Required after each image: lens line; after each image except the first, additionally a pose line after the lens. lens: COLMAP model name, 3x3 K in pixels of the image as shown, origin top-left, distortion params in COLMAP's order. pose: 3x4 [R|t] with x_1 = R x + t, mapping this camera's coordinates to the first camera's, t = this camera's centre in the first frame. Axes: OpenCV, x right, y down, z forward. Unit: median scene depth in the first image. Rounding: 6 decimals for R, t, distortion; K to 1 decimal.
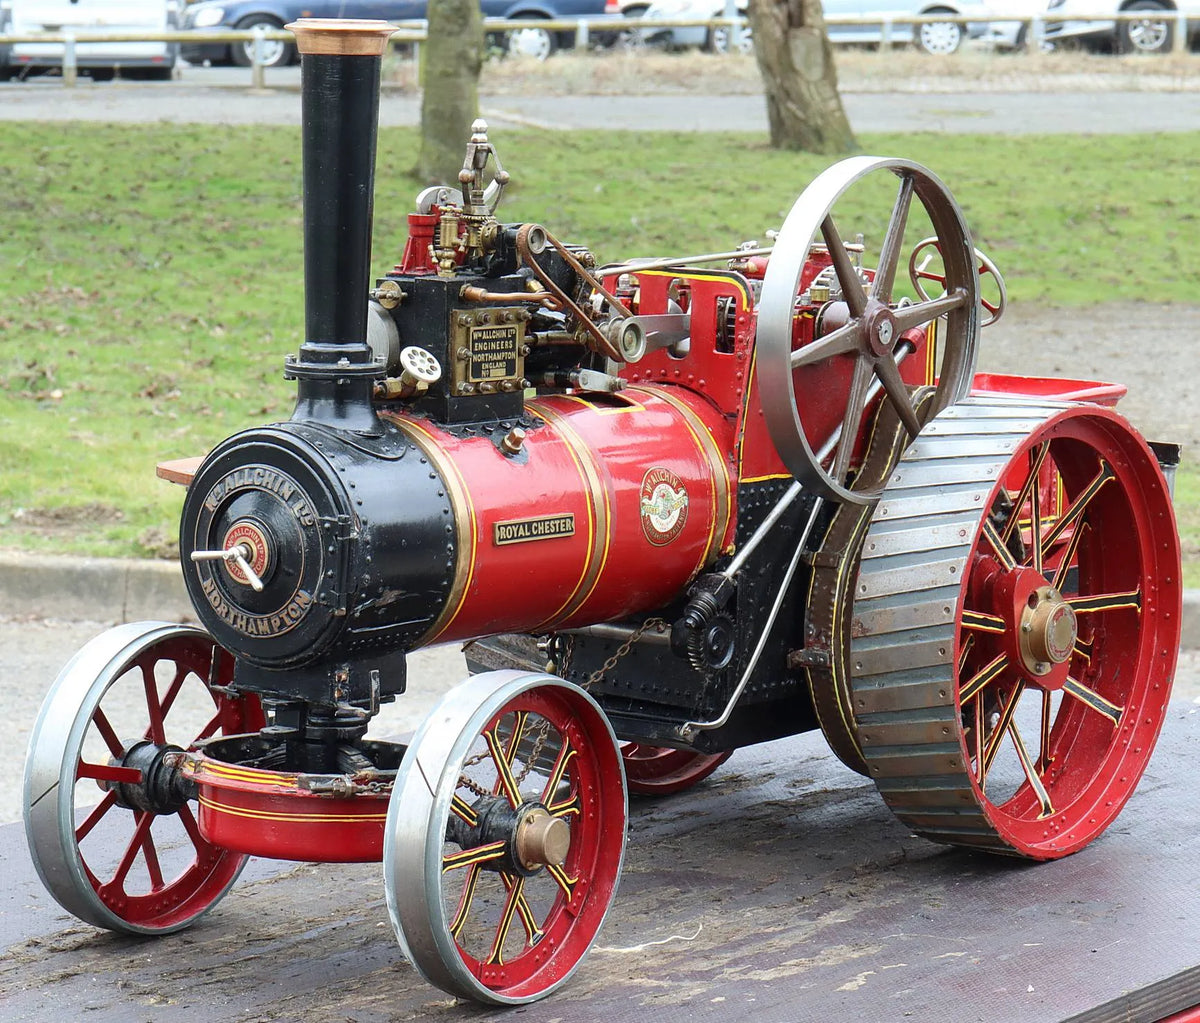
lens RADIAL K [[4098.6, 0, 623.6], [0, 4098.6, 512.3], [0, 0, 1]] dist [0.047696, -0.344127]
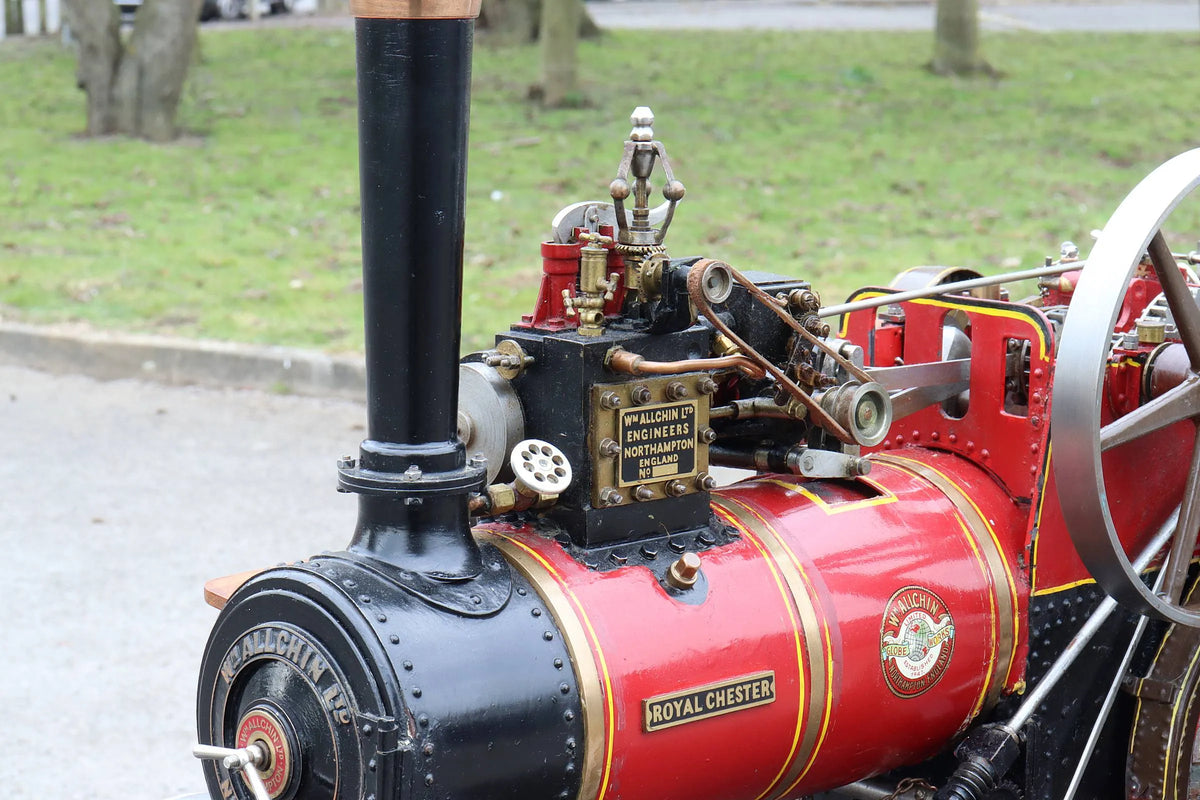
lens RADIAL K [[2847.4, 0, 623.8], [0, 2847.4, 400.7], [0, 0, 1]] dist [0.071113, -0.071342]
pose [[0.986517, 0.012886, -0.163152, 0.041383], [-0.007378, 0.999384, 0.034321, -0.062513], [0.163494, -0.032654, 0.986004, 0.520774]]
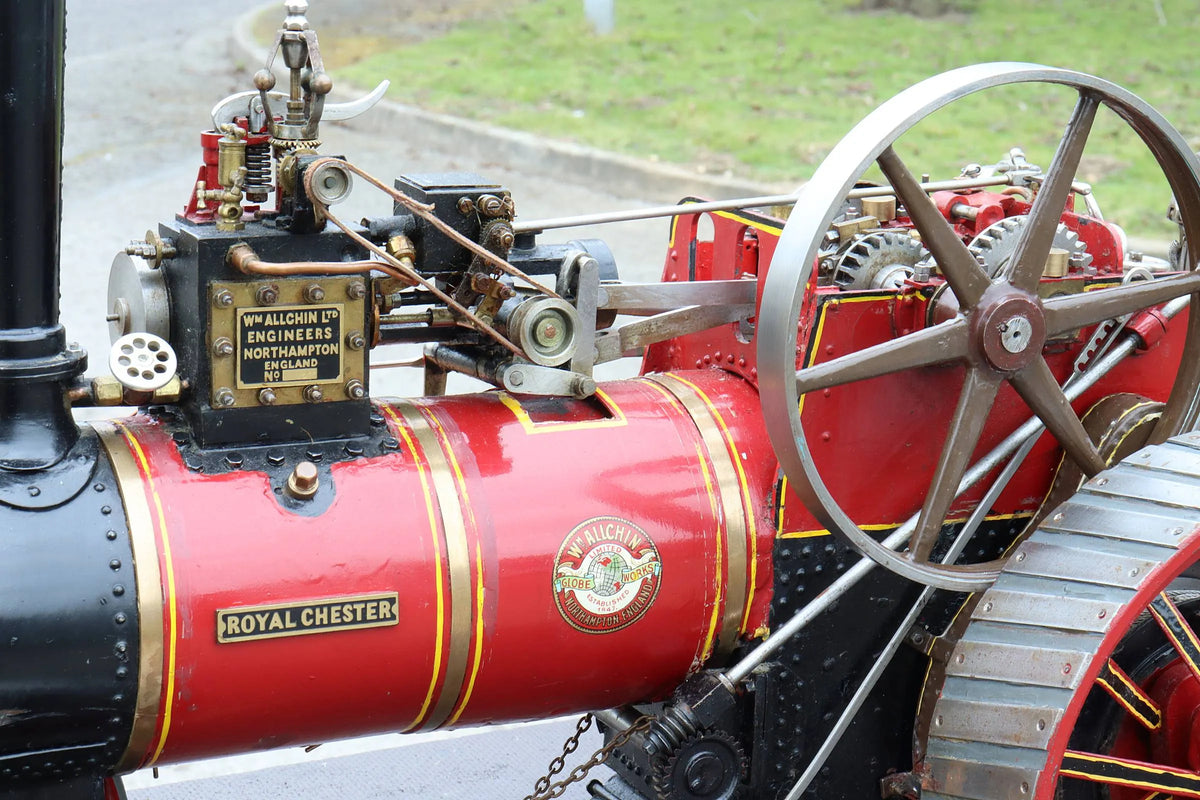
lens RADIAL K [[2649.2, 0, 600.0], [0, 2649.2, 400.0], [0, 0, 1]] dist [0.033840, 0.273162]
pose [[0.890571, 0.099676, -0.443788, 0.206642], [-0.062701, 0.993281, 0.097268, -0.075350], [0.450502, -0.058799, 0.890837, 0.634474]]
